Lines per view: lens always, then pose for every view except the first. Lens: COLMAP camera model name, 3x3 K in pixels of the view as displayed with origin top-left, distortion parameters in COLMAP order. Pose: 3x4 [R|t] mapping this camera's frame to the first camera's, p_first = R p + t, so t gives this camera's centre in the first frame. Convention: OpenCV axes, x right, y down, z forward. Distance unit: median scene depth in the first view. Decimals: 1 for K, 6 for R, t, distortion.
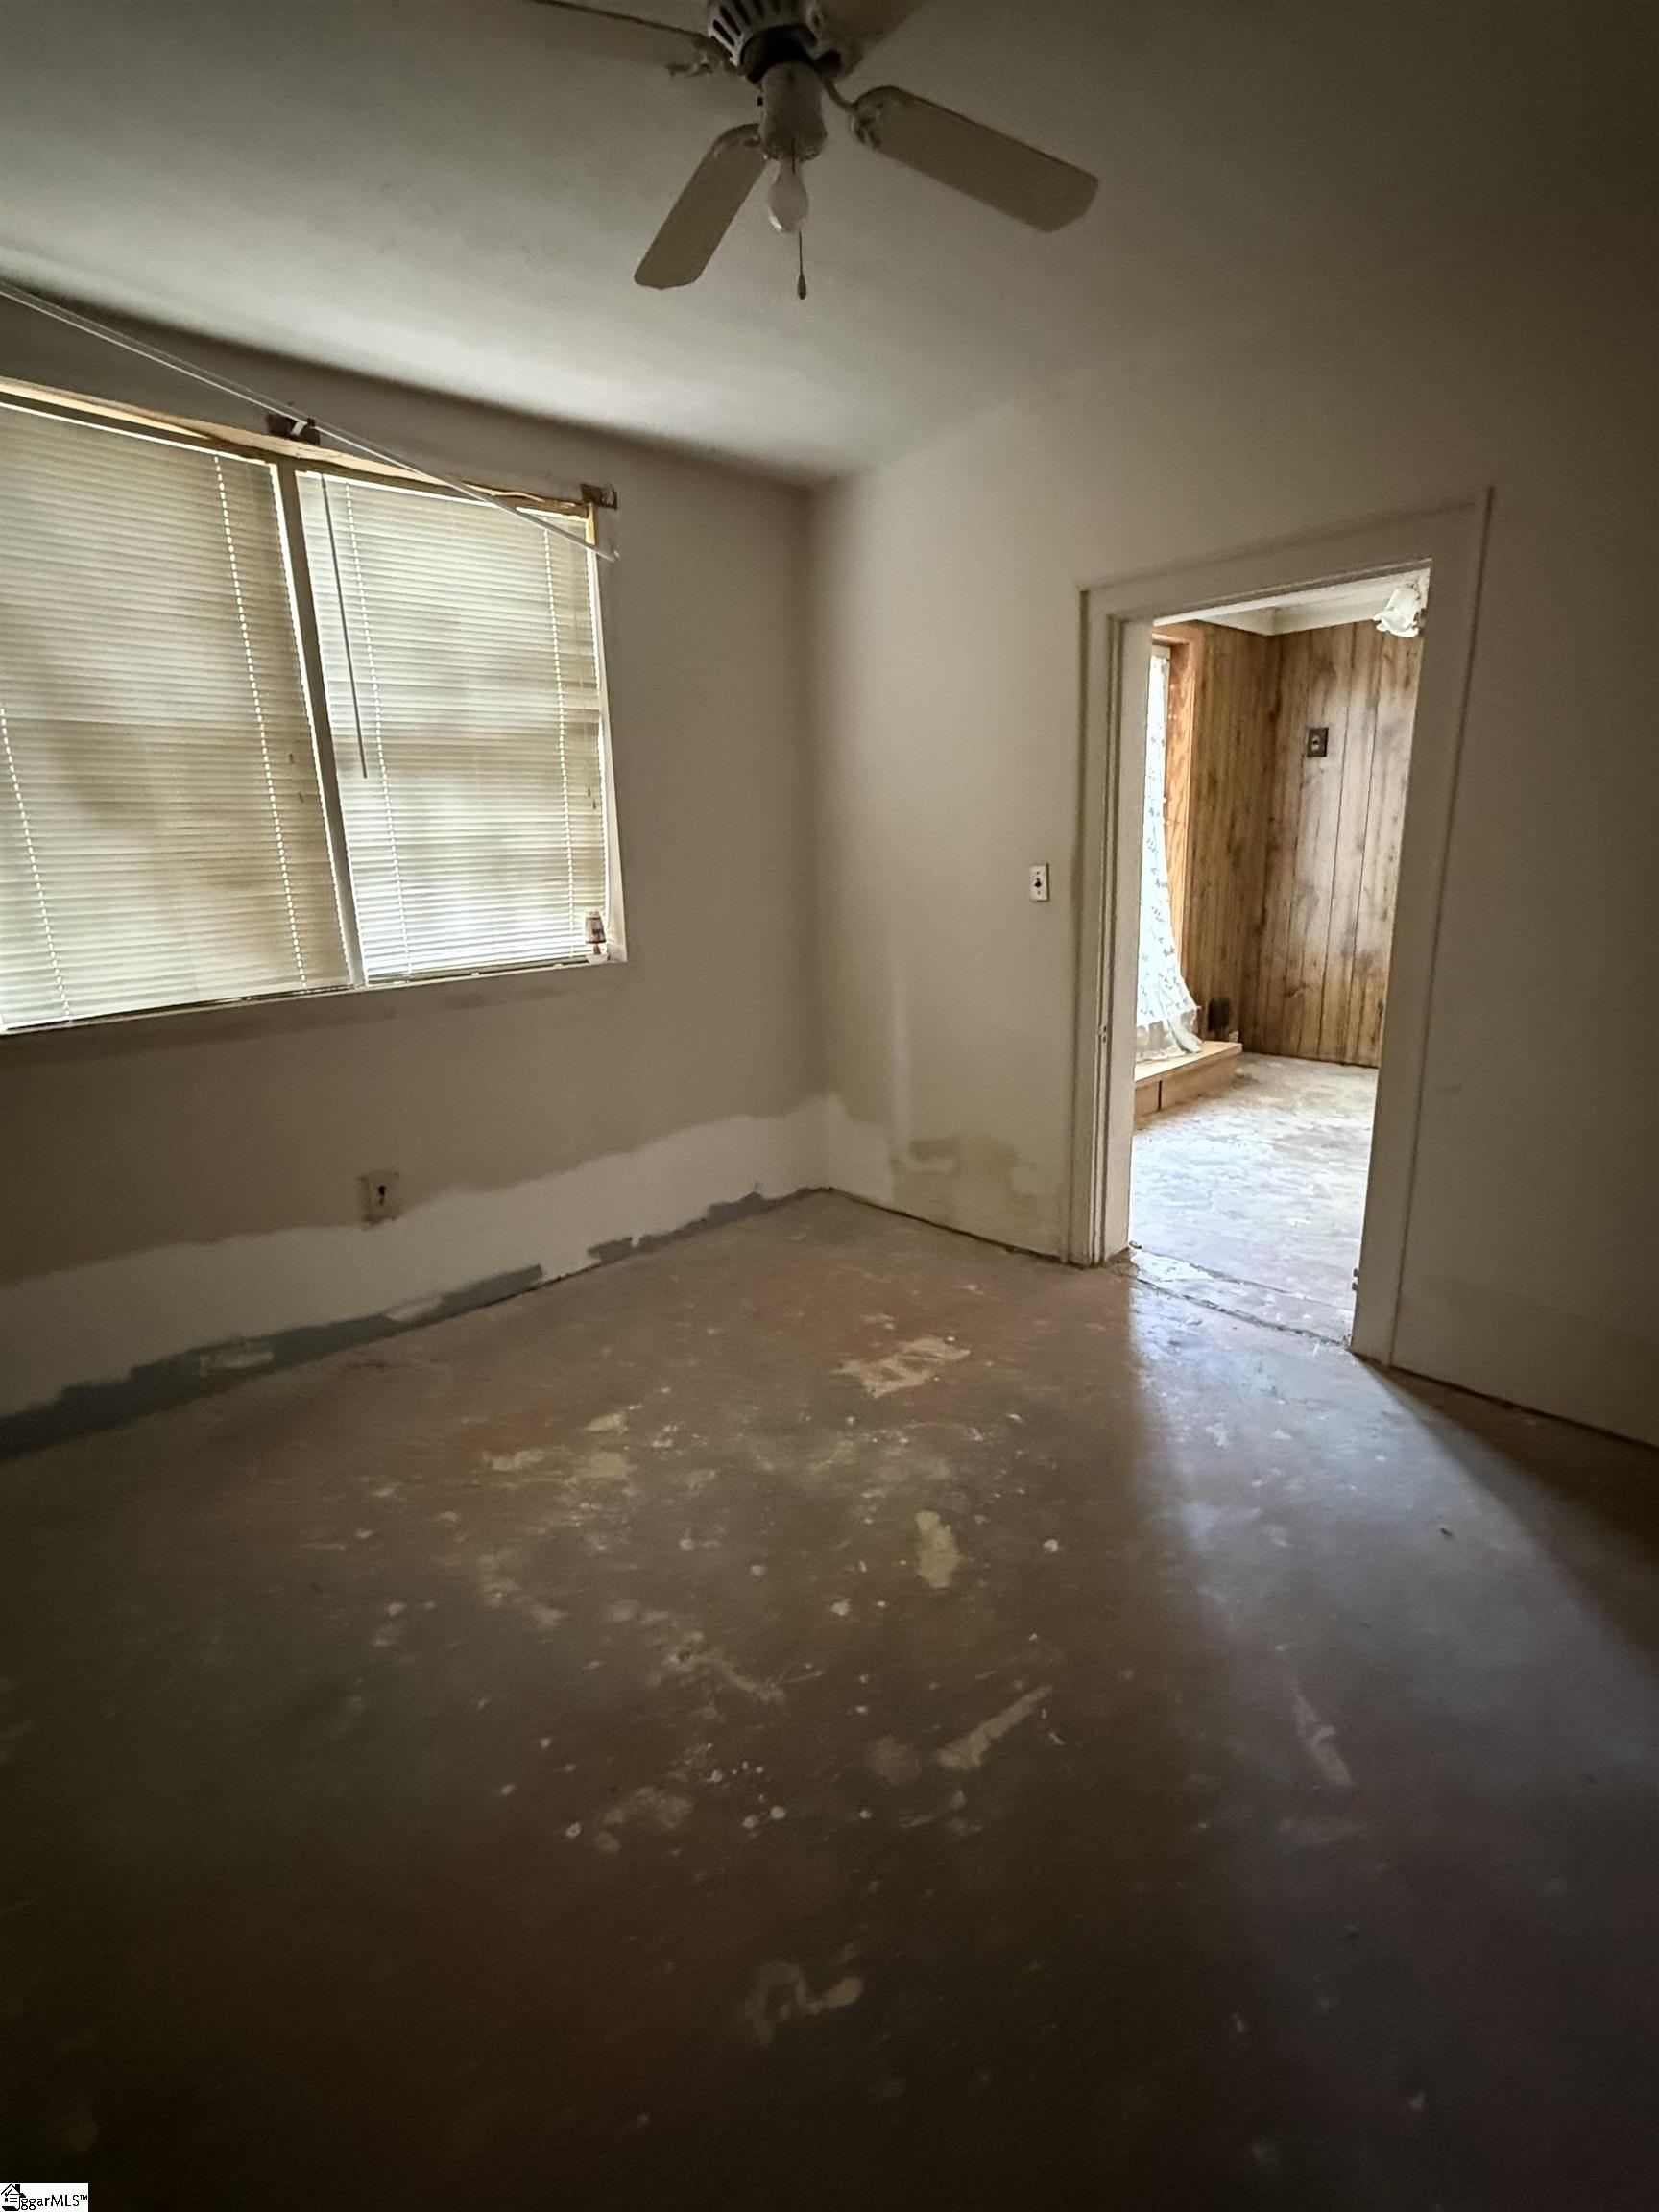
lens RADIAL K [[1086.3, 0, 829.5], [0, 1086.3, 1106.0], [0, 0, 1]] dist [-0.002545, -0.000243]
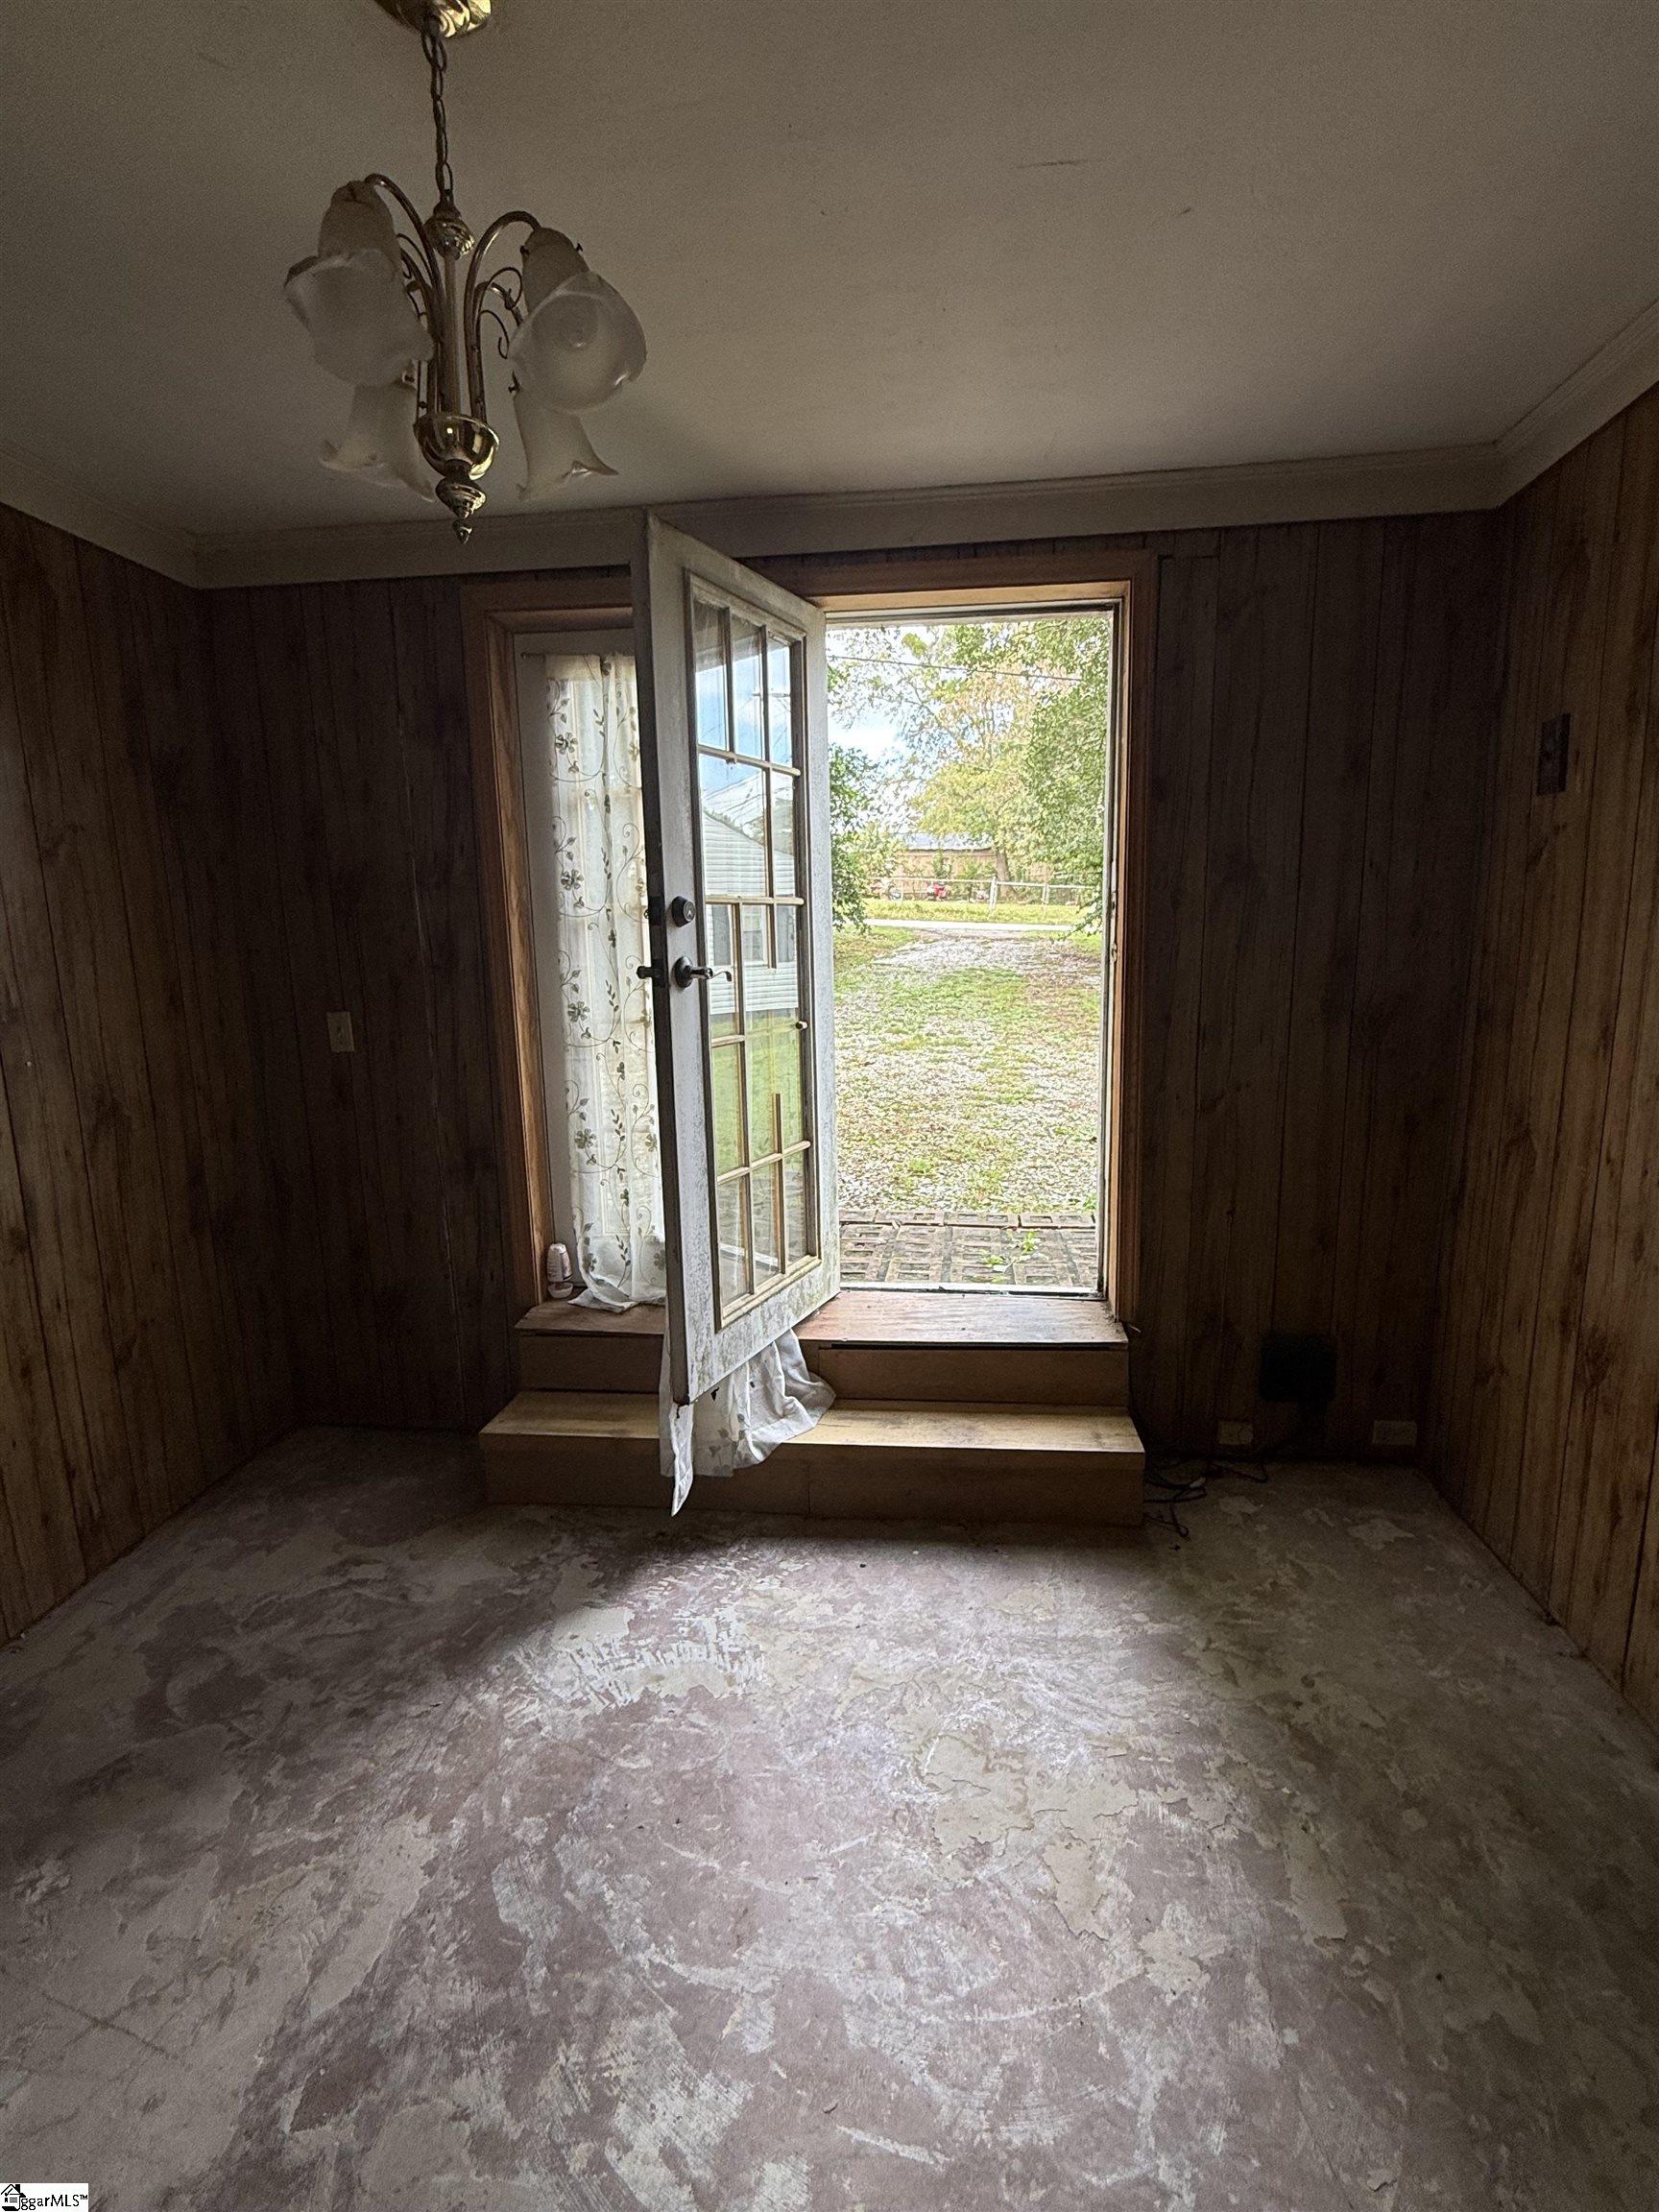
lens RADIAL K [[1086.3, 0, 829.5], [0, 1086.3, 1106.0], [0, 0, 1]] dist [-0.002545, -0.000243]
pose [[0.641052, 0.155415, -0.751598, 0.689198], [-0.193596, 0.980361, 0.037597, -0.212835], [0.742680, 0.121405, 0.658550, 0.678465]]
